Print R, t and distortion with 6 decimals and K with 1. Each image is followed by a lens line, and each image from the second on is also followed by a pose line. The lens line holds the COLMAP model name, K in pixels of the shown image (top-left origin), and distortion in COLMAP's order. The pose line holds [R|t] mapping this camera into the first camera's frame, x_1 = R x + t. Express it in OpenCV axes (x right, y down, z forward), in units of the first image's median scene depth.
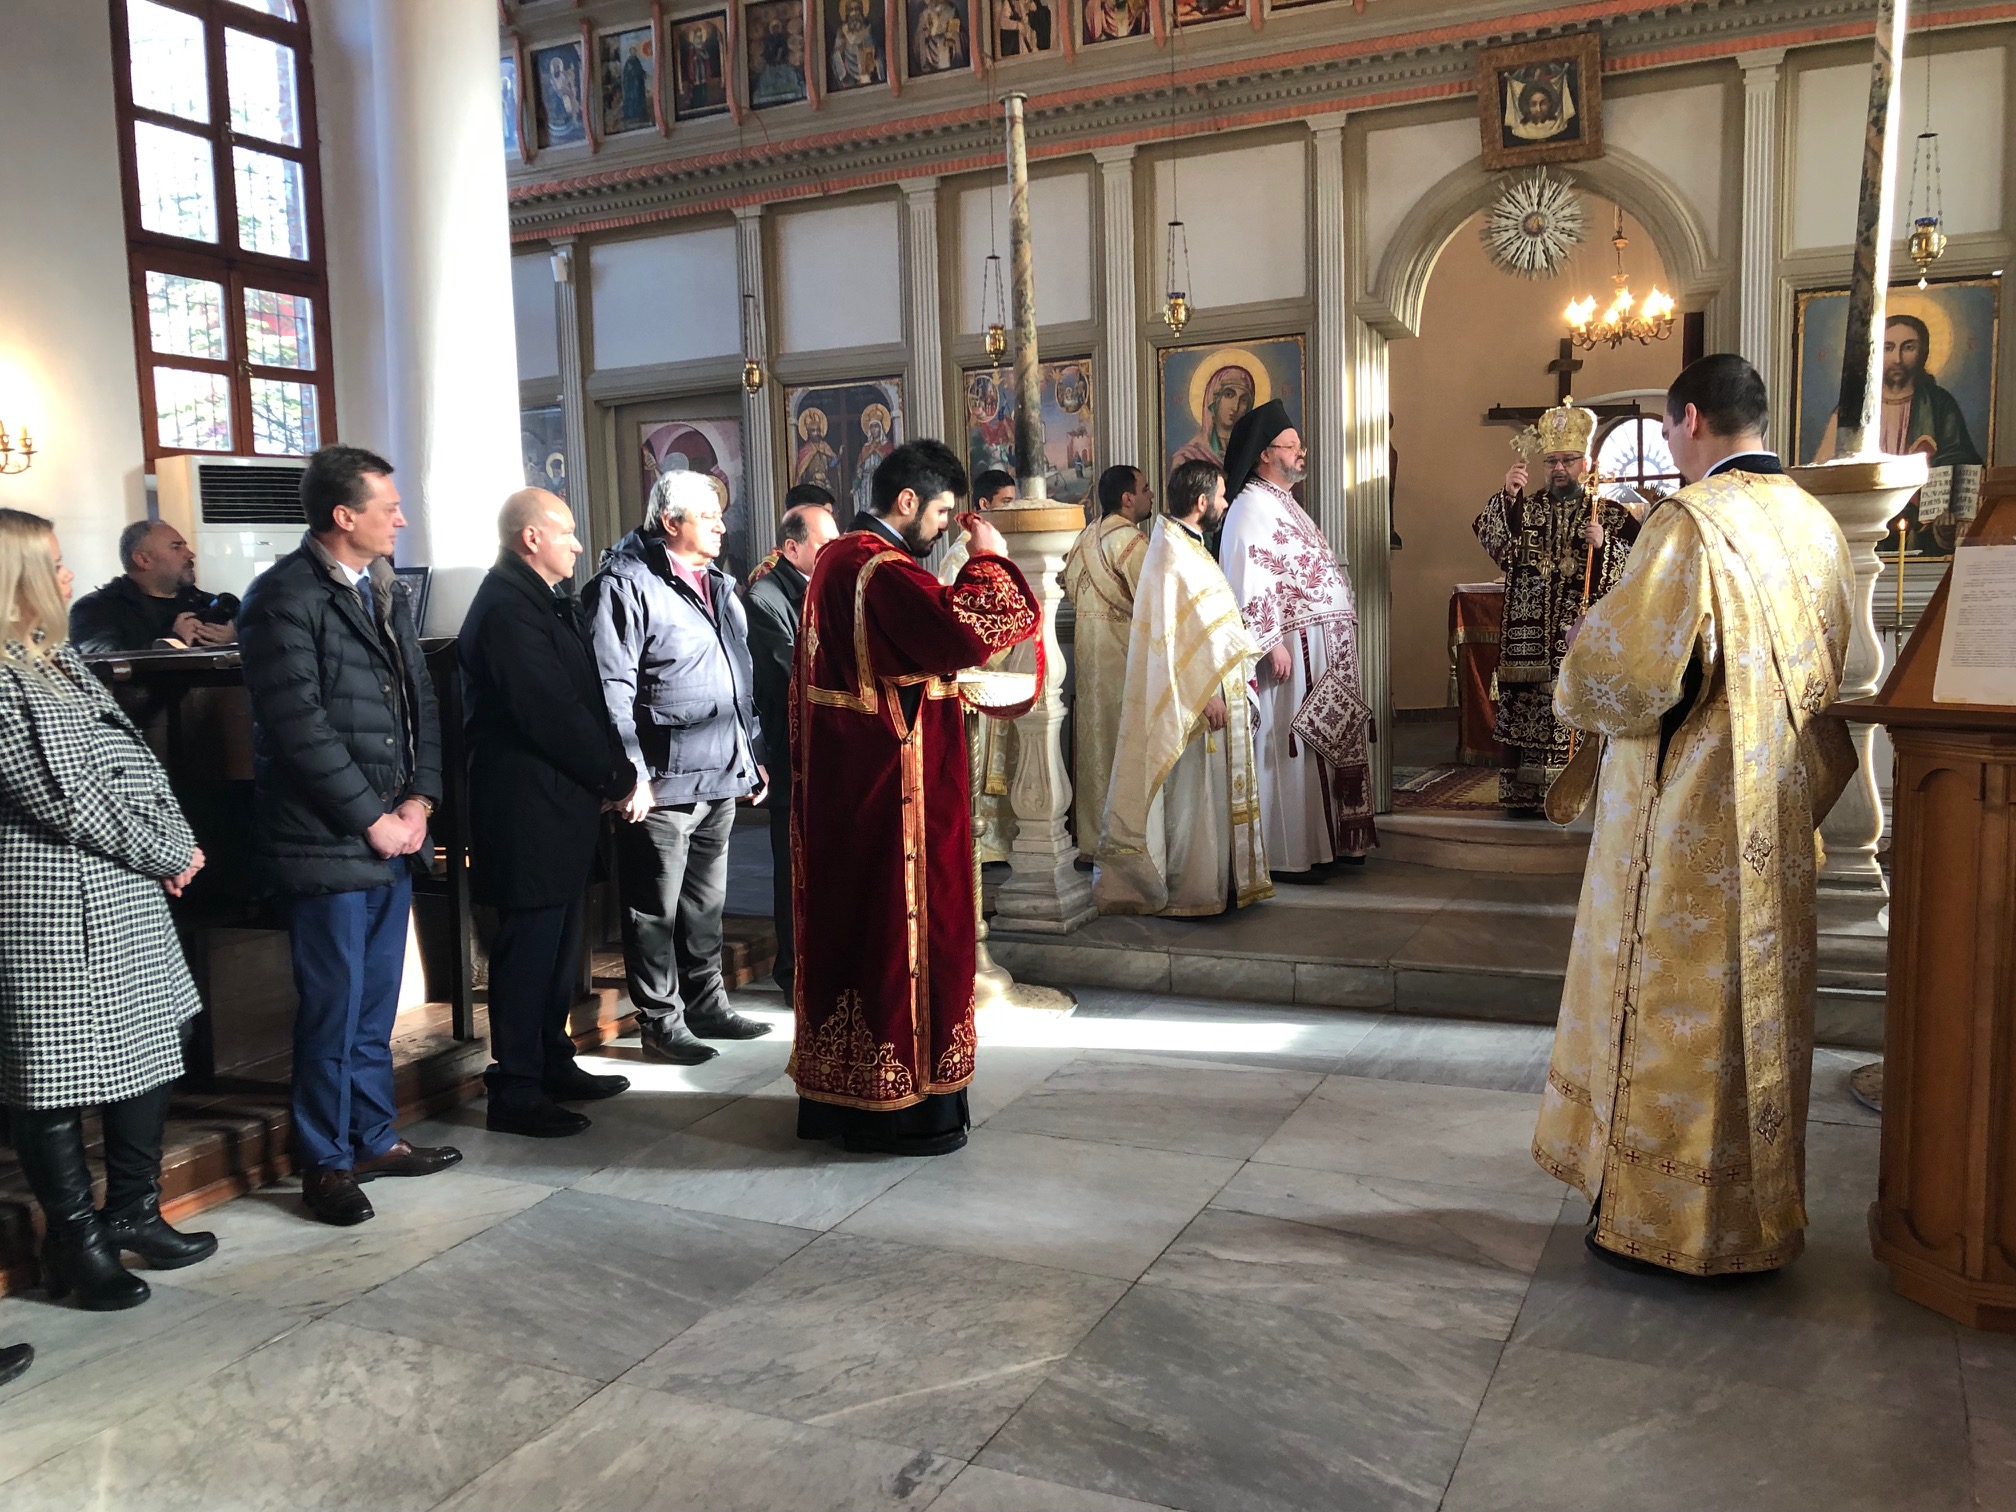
lens RADIAL K [[1707.9, 0, 1007.8], [0, 1707.9, 753.0], [0, 0, 1]] dist [0.023375, -0.015632]
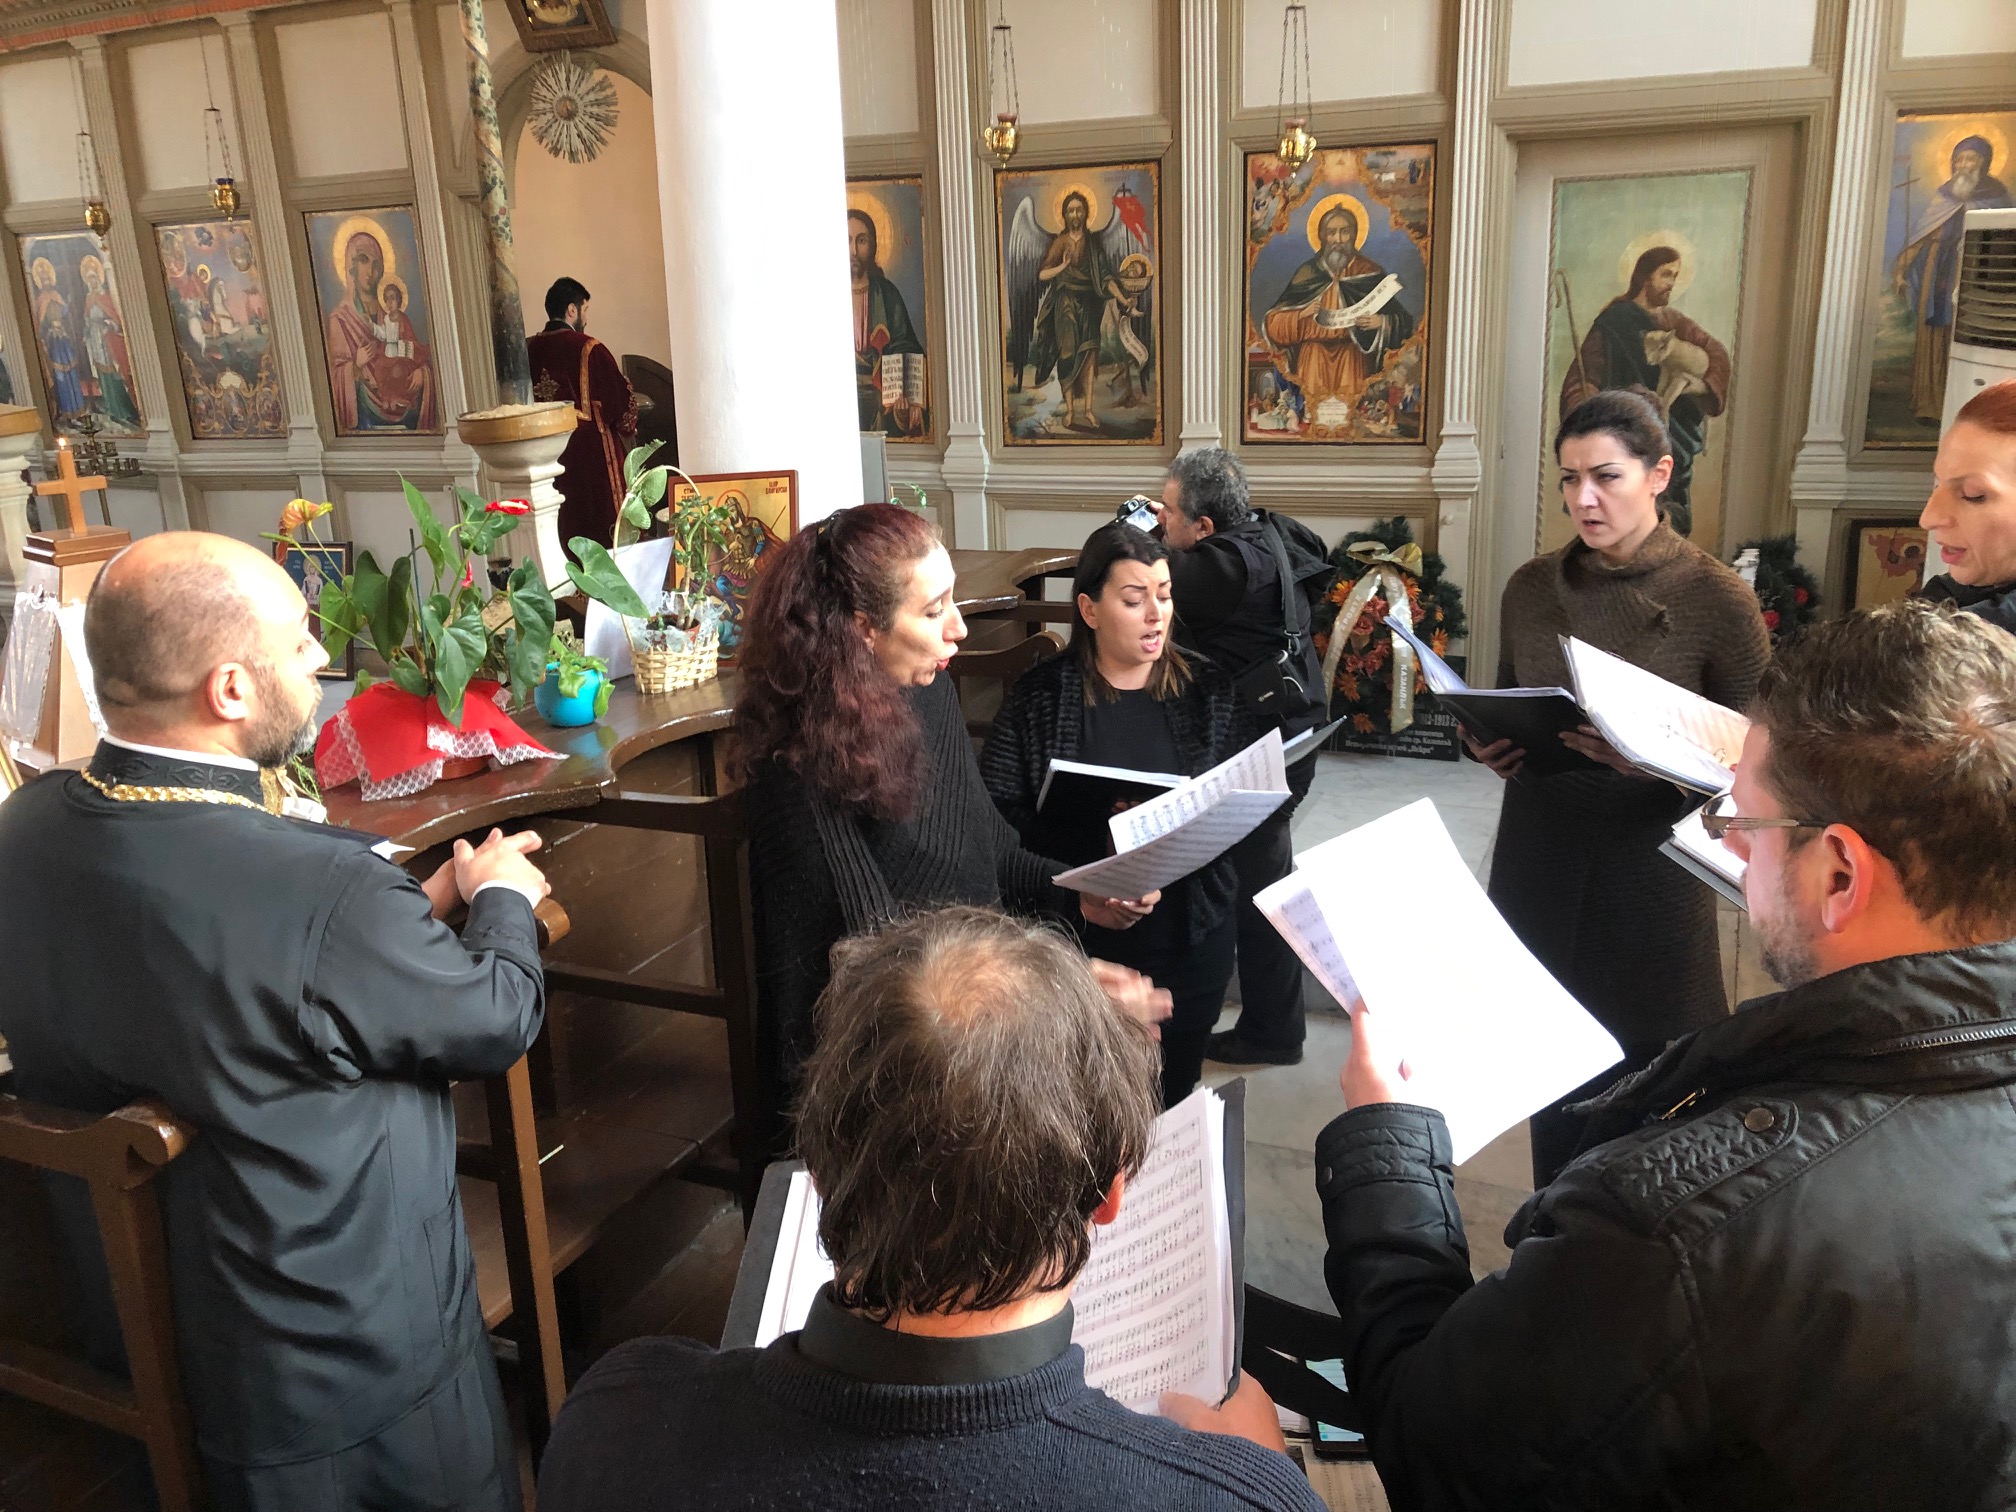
lens RADIAL K [[1685.1, 0, 986.6], [0, 1685.1, 735.5], [0, 0, 1]] dist [0.025616, -0.010542]
pose [[0.999962, -0.005527, 0.006804, 0.521971], [0.004429, 0.988382, 0.151927, -0.079611], [-0.007565, -0.151891, 0.988368, -0.080512]]
